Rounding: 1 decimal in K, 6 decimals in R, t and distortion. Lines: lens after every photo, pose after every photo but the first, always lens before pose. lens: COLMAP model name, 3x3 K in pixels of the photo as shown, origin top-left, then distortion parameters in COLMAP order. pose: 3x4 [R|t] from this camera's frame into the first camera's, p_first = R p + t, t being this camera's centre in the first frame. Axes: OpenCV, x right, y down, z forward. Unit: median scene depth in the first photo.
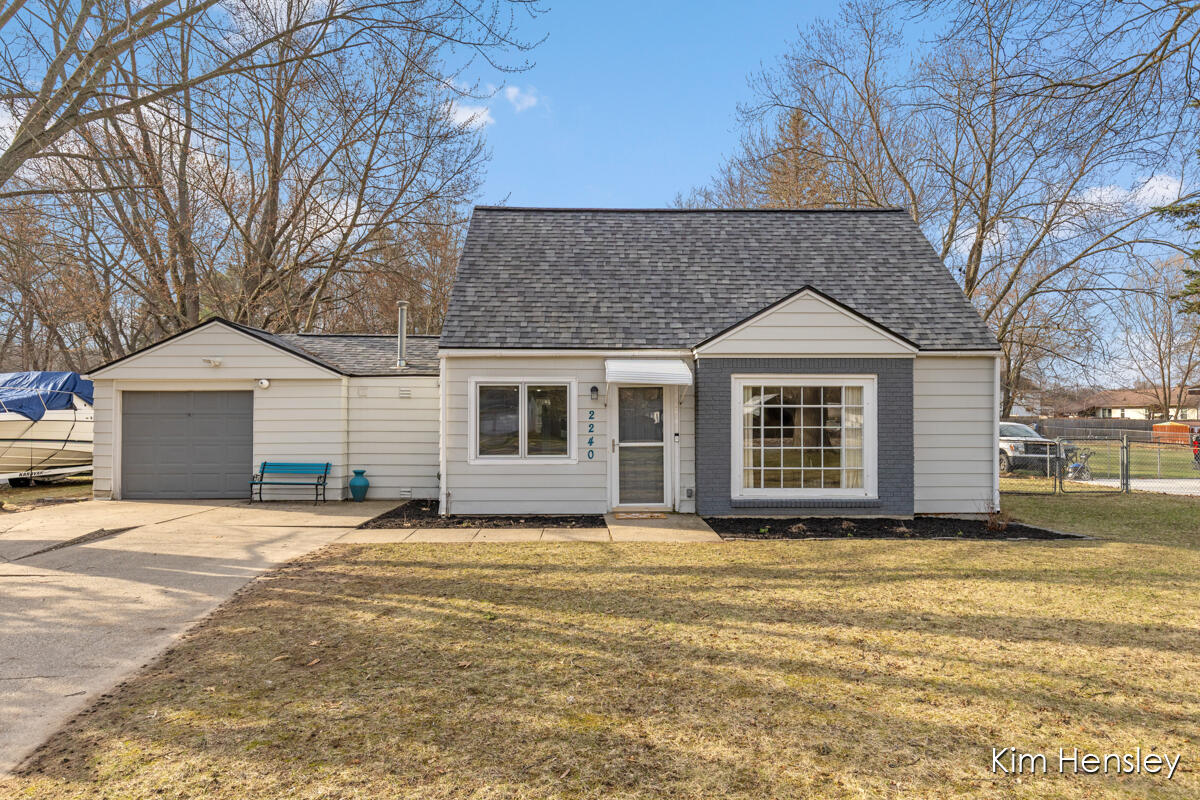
lens RADIAL K [[754.0, 0, 600.1], [0, 754.0, 397.8], [0, 0, 1]] dist [0.003089, 0.000089]
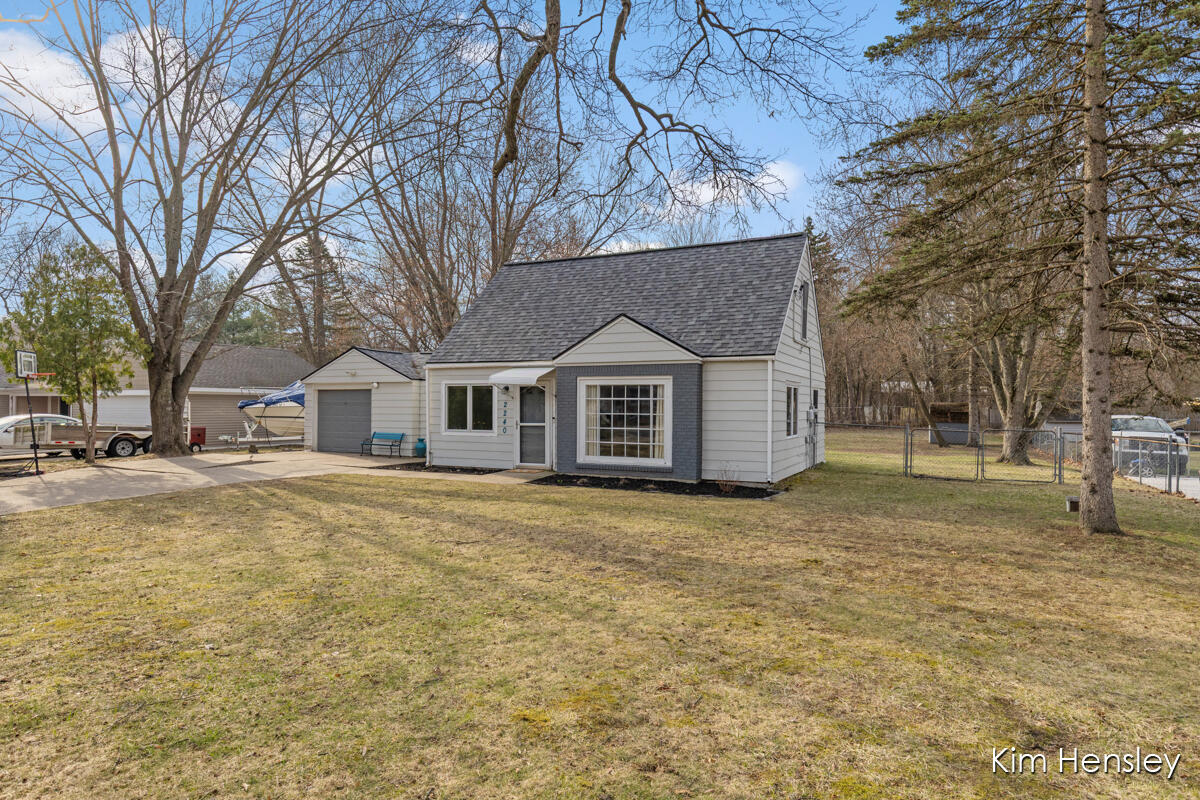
lens RADIAL K [[749.6, 0, 599.8], [0, 749.6, 402.9], [0, 0, 1]] dist [-0.000845, -0.000095]
pose [[0.876303, 0.002485, -0.481754, 0.893637], [0.008378, 0.999757, 0.020396, -0.010424], [0.481688, -0.021909, 0.876069, -0.243406]]
